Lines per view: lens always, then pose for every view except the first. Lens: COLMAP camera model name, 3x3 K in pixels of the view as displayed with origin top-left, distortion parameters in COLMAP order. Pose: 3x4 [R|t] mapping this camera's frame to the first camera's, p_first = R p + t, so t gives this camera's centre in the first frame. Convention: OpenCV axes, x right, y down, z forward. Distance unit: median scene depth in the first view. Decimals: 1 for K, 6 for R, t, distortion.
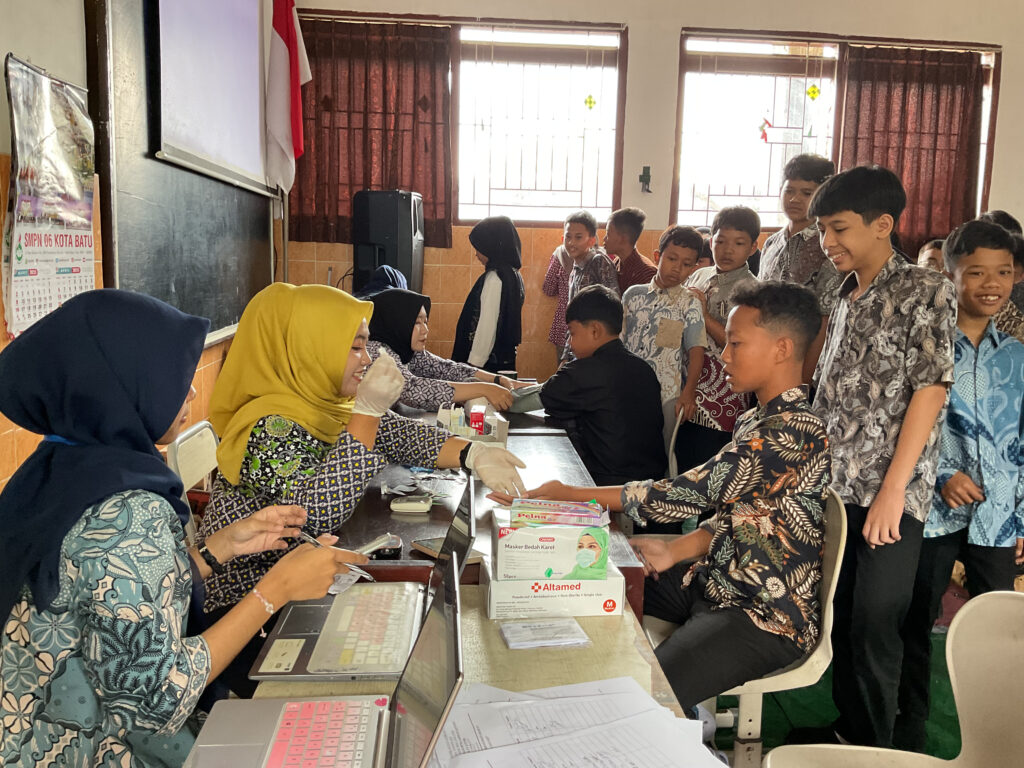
lens RADIAL K [[856.4, 0, 512.5], [0, 856.4, 383.6], [0, 0, 1]] dist [-0.005176, -0.000535]
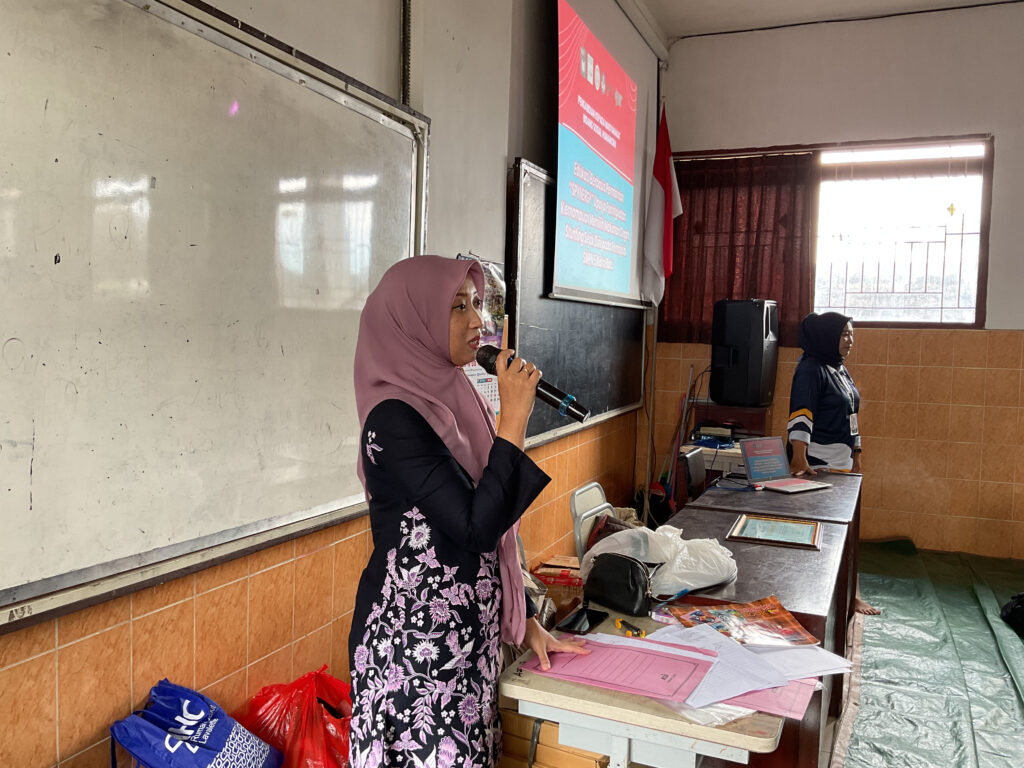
lens RADIAL K [[856.4, 0, 511.4], [0, 856.4, 383.5], [0, 0, 1]] dist [-0.005176, -0.000535]
pose [[0.883942, 0.033784, -0.466375, 0.120659], [-0.068254, 0.996026, -0.057213, -0.023033], [0.462589, 0.082405, 0.882735, -0.165455]]
